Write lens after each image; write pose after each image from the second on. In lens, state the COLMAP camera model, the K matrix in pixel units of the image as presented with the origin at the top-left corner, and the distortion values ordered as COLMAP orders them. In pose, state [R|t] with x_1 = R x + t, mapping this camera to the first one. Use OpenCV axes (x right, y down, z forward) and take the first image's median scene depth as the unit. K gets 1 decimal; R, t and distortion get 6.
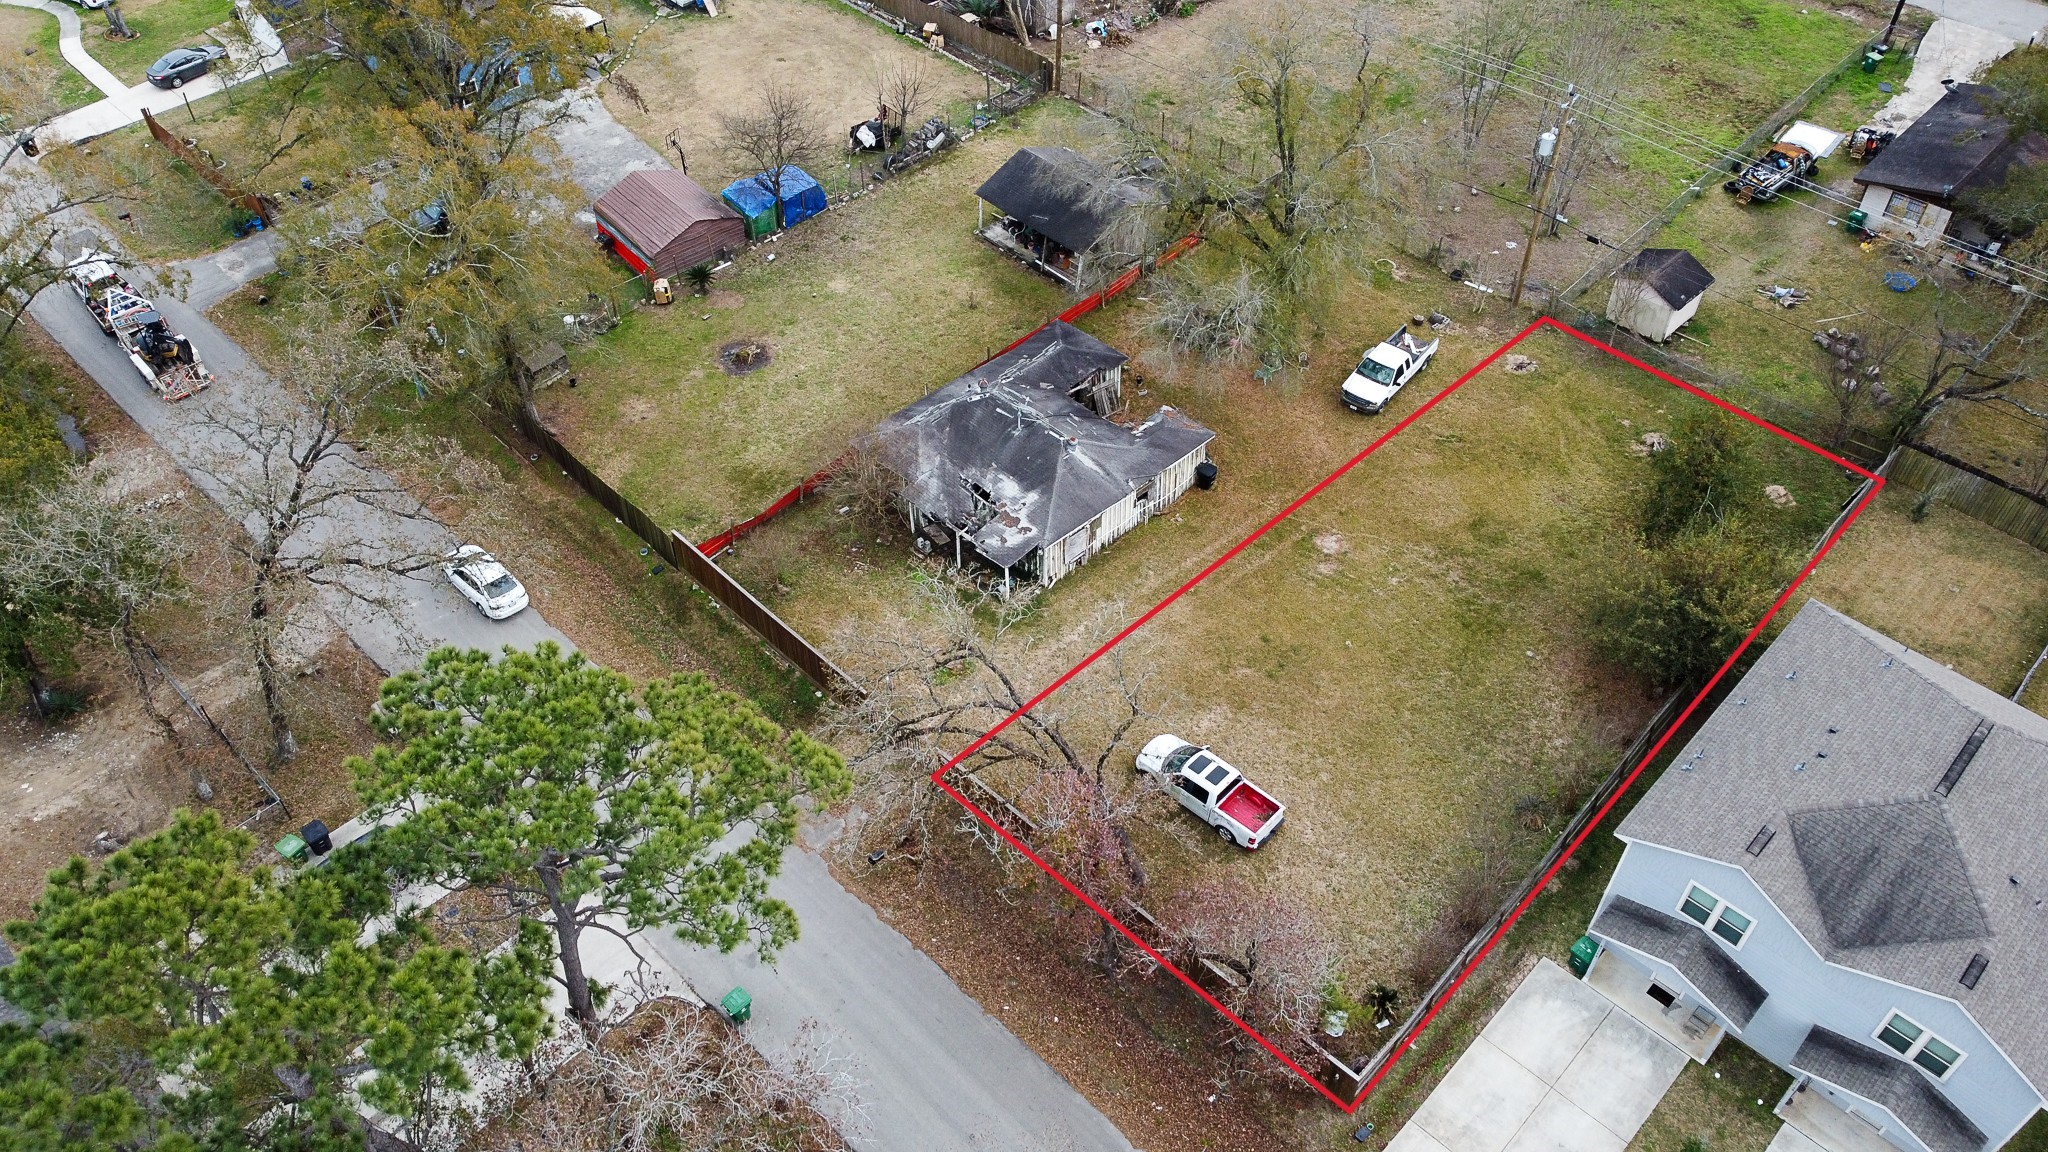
lens RADIAL K [[1552.2, 0, 1016.7], [0, 1552.2, 566.6], [0, 0, 1]] dist [0.013462, -0.035627]
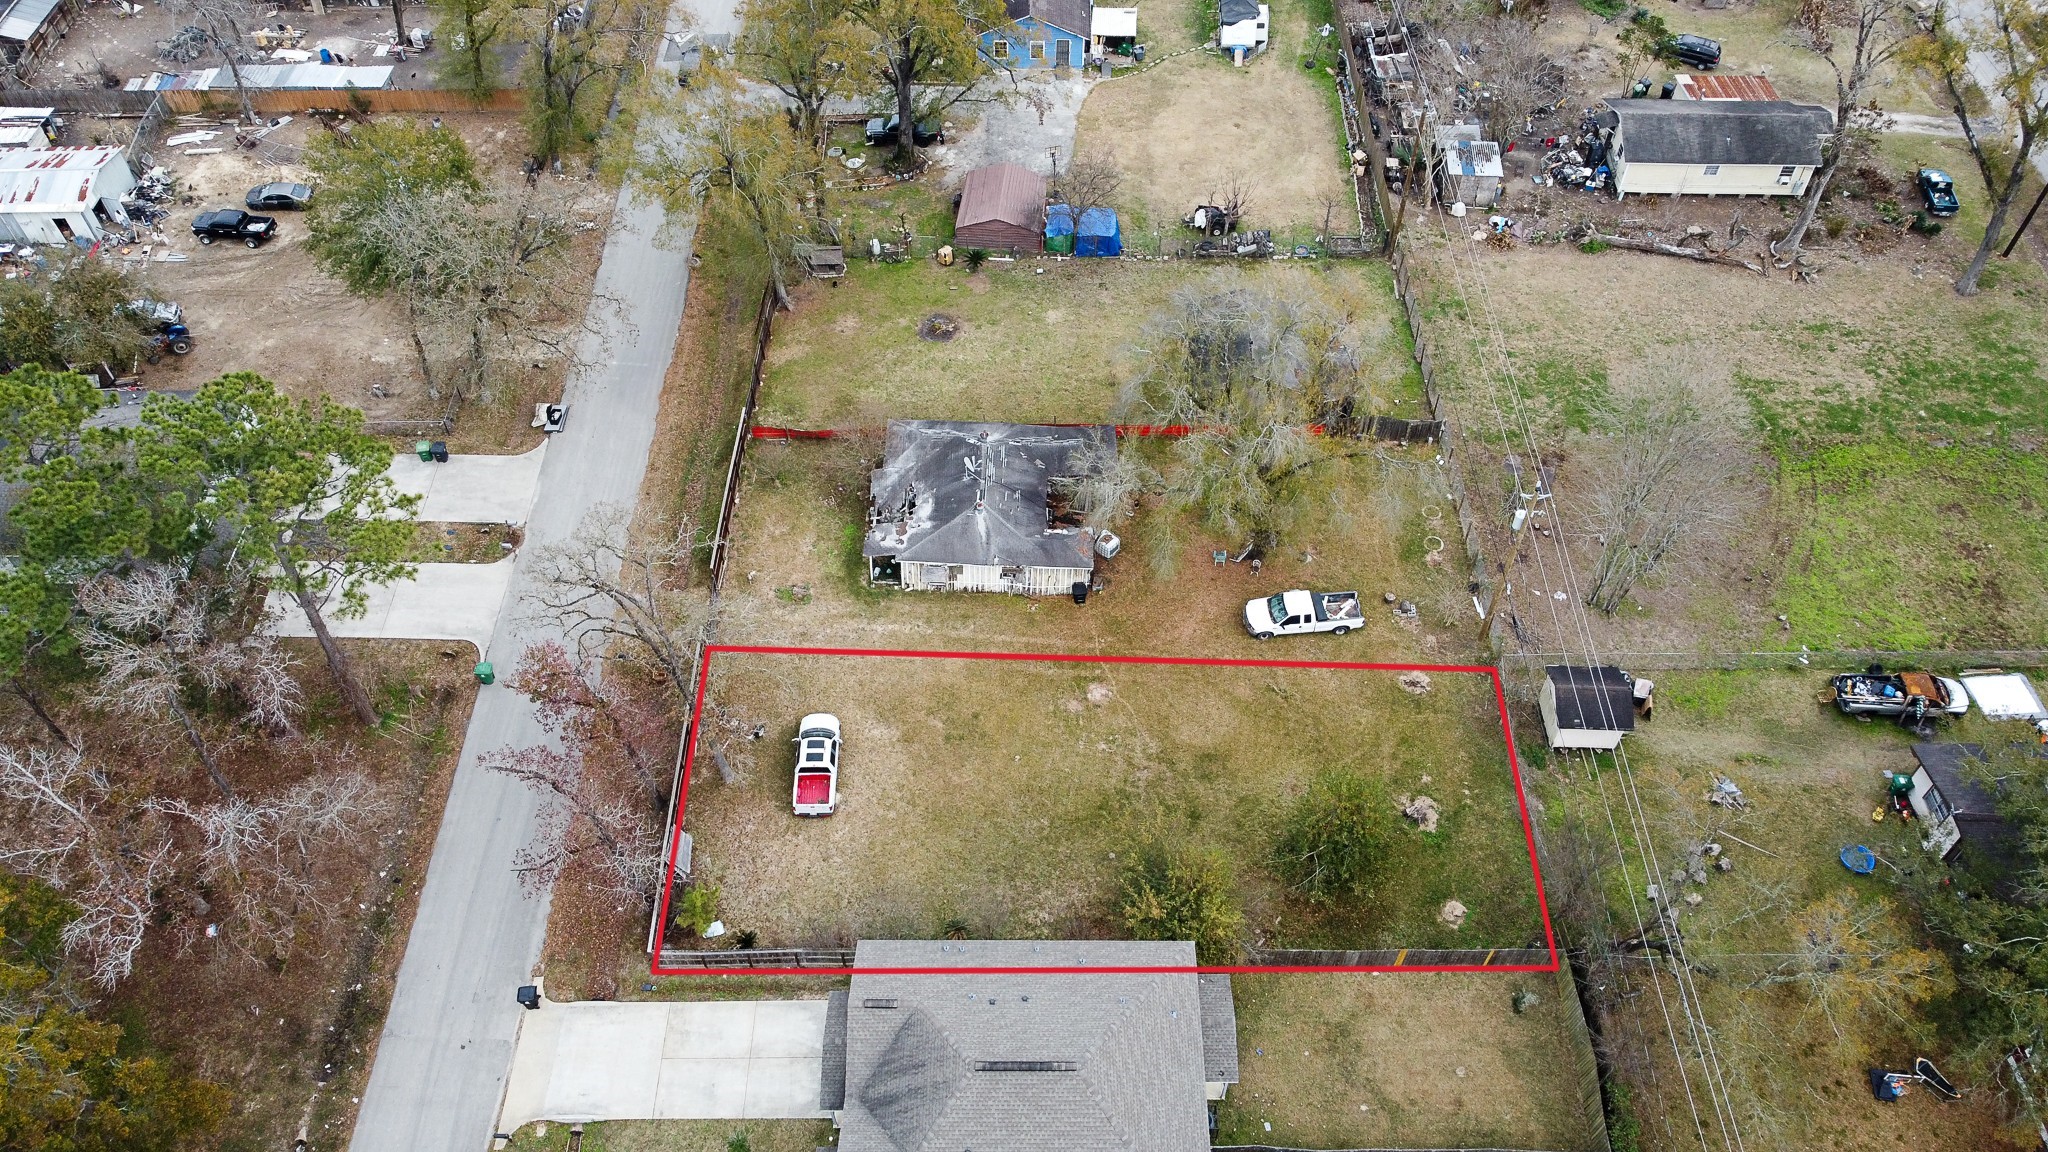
lens RADIAL K [[1552.2, 0, 1016.7], [0, 1552.2, 566.6], [0, 0, 1]] dist [0.013462, -0.035627]
pose [[0.692122, 0.551582, -0.465536, 0.613262], [-0.510227, 0.830097, 0.224961, -0.309527], [0.510525, 0.081829, 0.855961, -0.065766]]
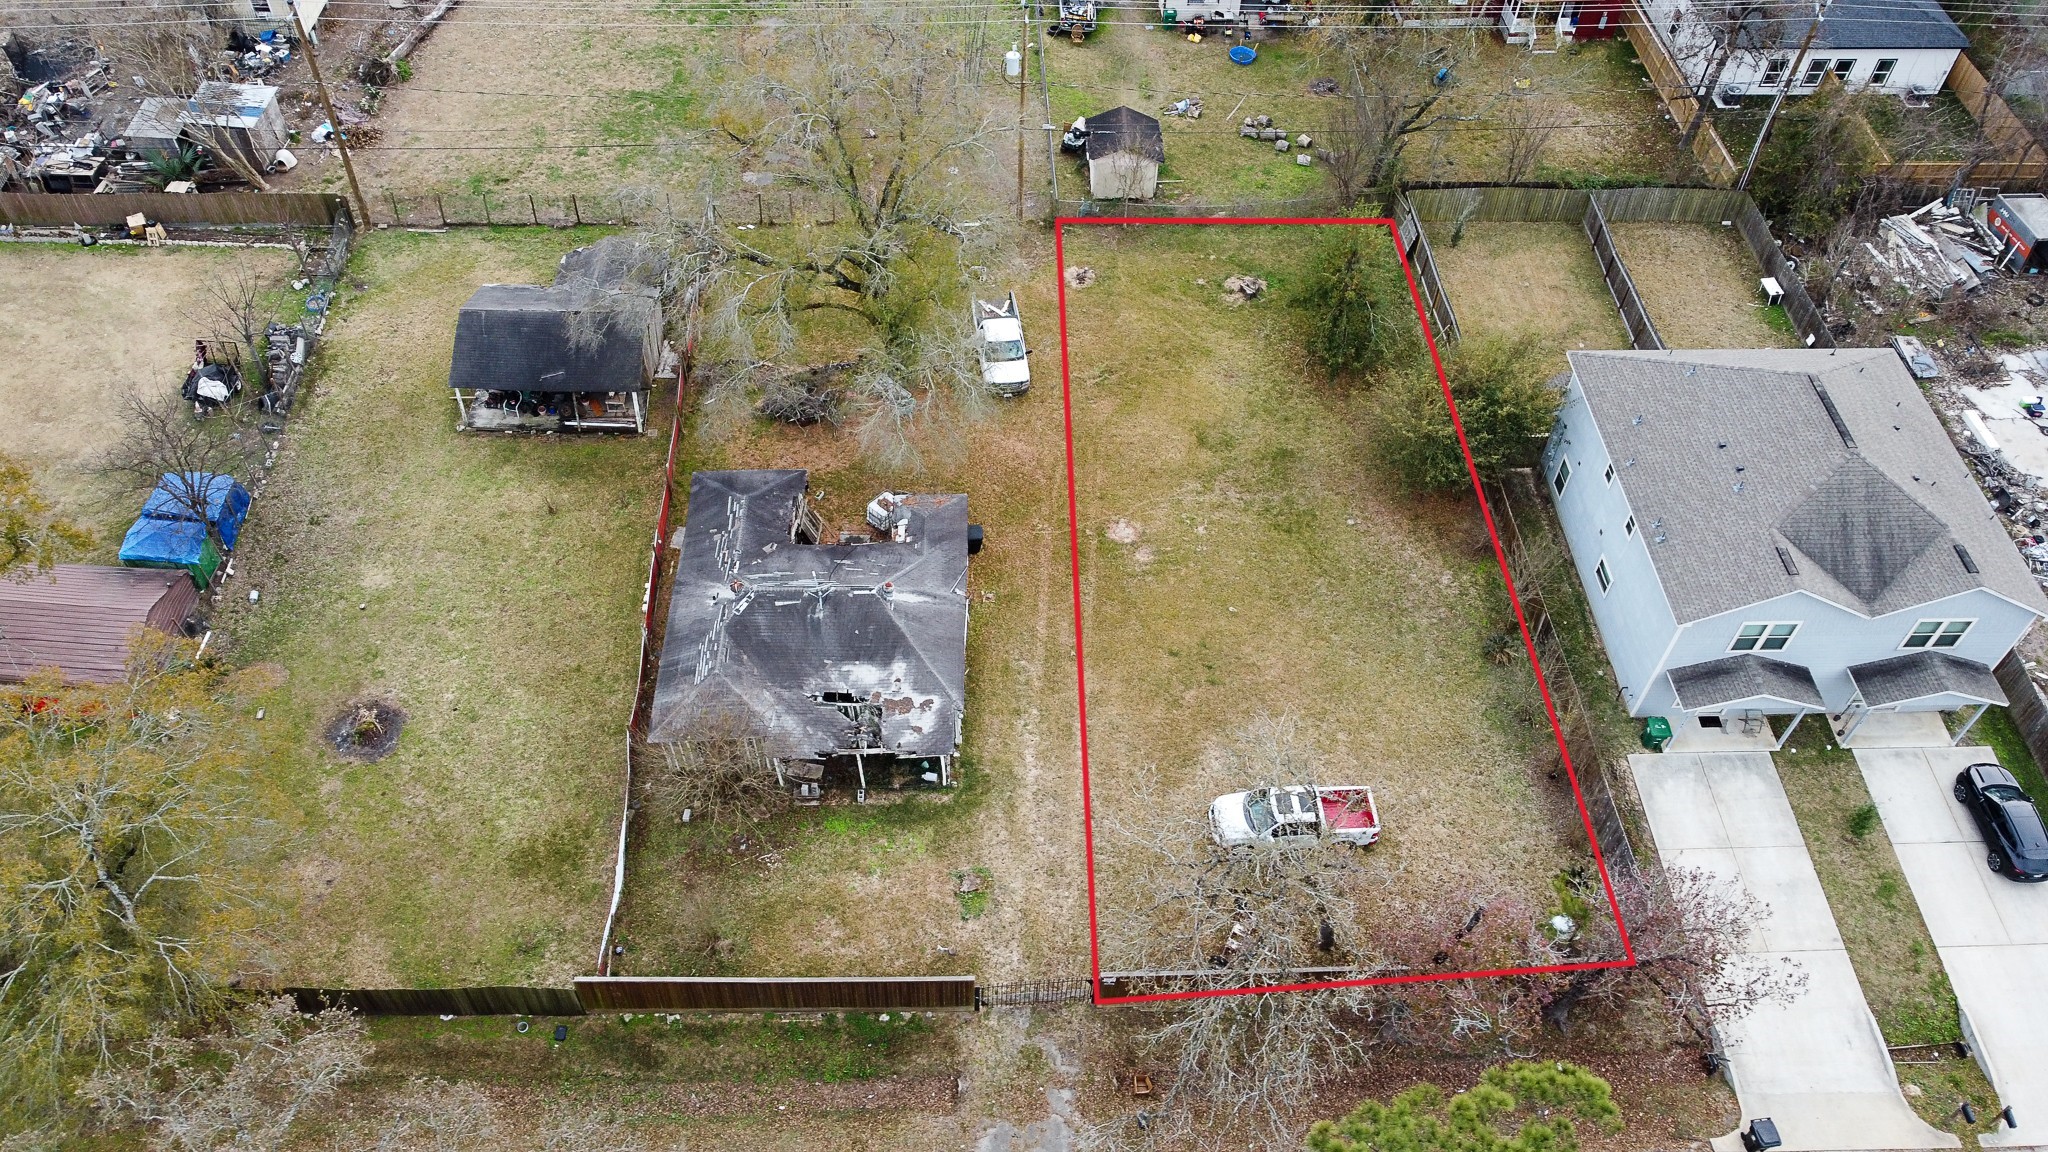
lens RADIAL K [[1541.7, 0, 1018.0], [0, 1541.7, 568.6], [0, 0, 1]] dist [0.024395, -0.041010]
pose [[0.688144, -0.533921, 0.491310, -0.296824], [0.492739, 0.840928, 0.223715, -0.221635], [-0.532603, 0.088139, 0.841764, 0.218947]]
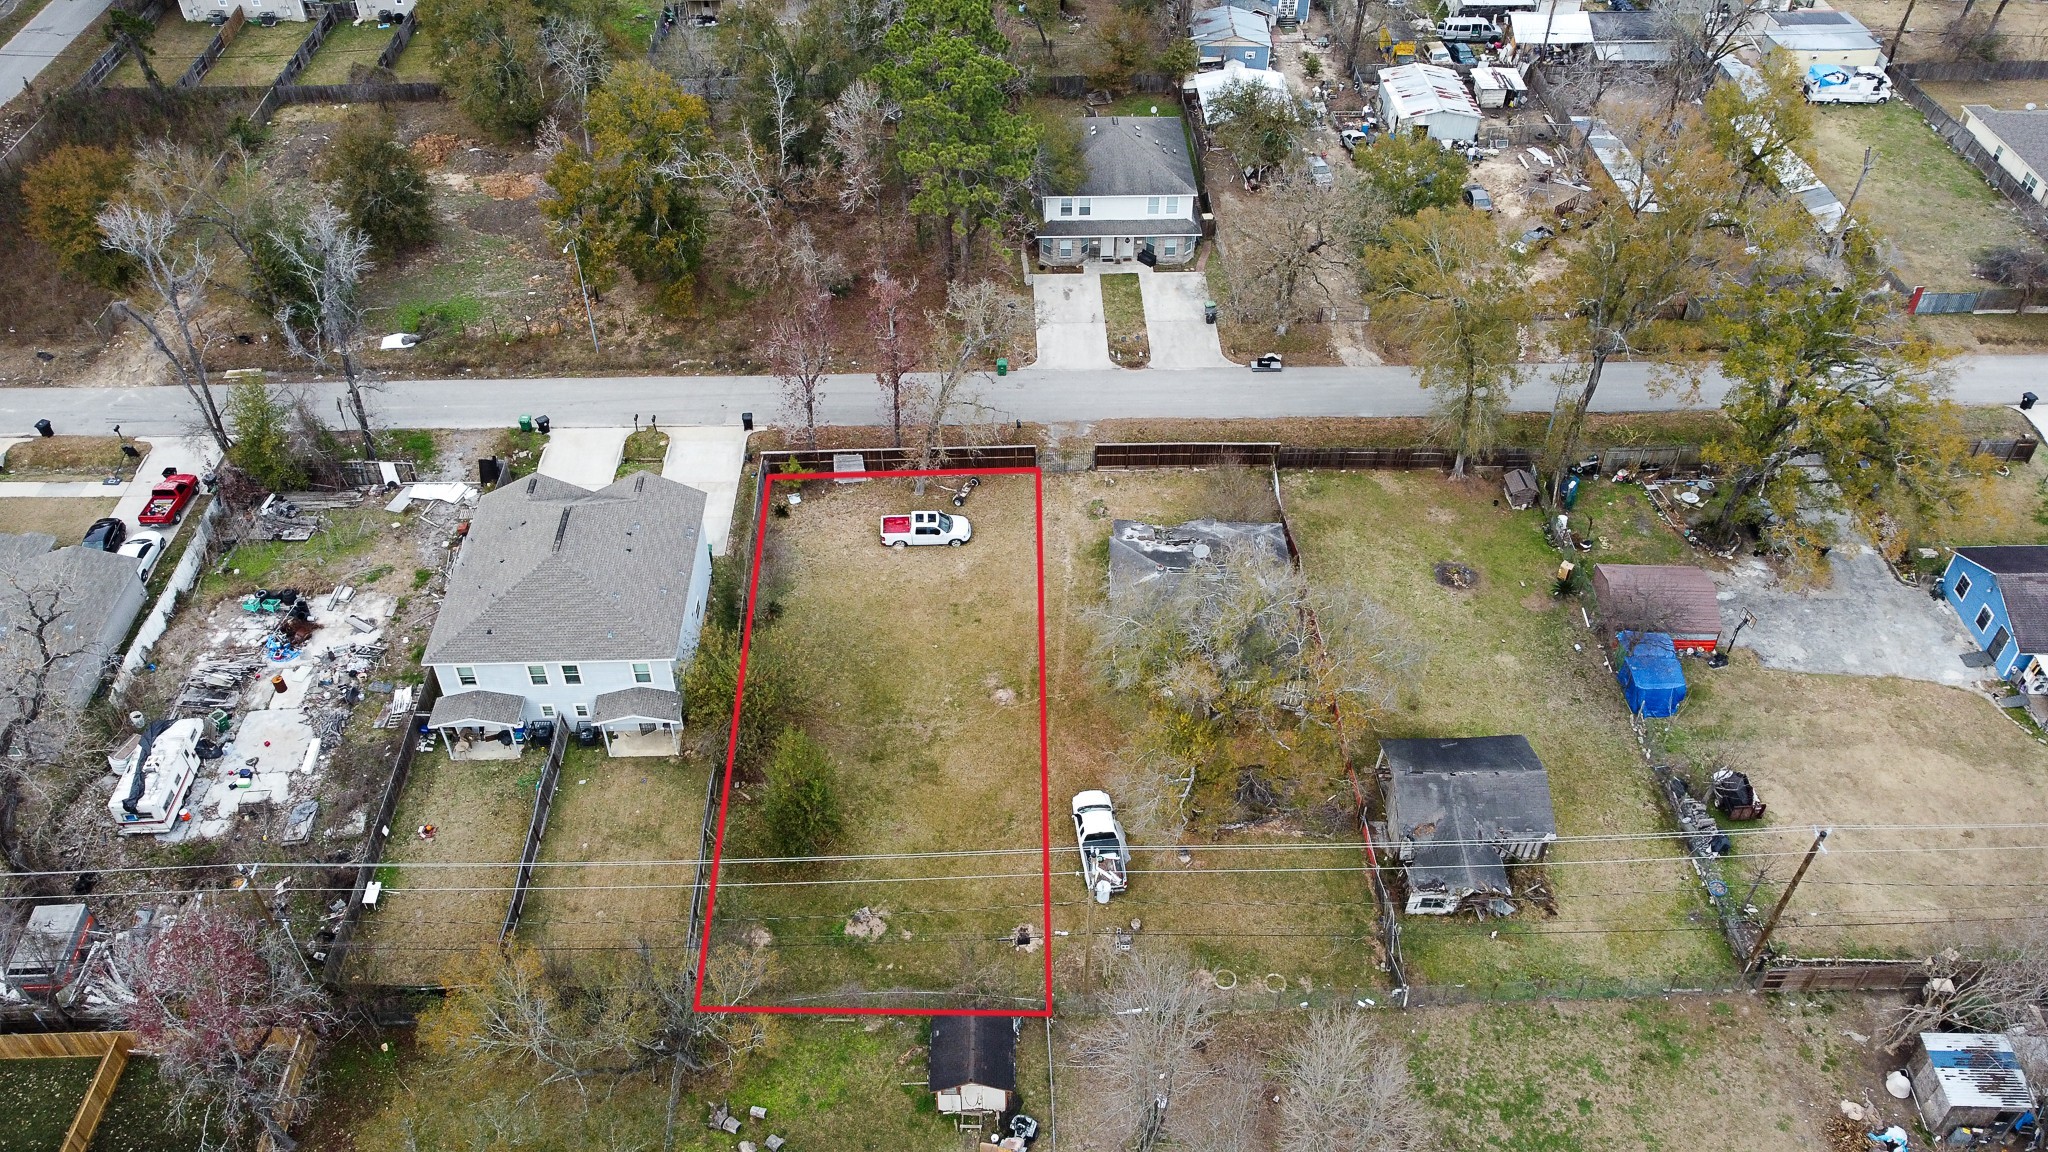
lens RADIAL K [[1552.2, 0, 1016.7], [0, 1552.2, 566.6], [0, 0, 1]] dist [0.013462, -0.035627]
pose [[-0.698188, 0.481976, -0.529370, 0.782306], [-0.505173, 0.192268, 0.841328, -1.076620], [0.507281, 0.854829, 0.109242, 0.705947]]
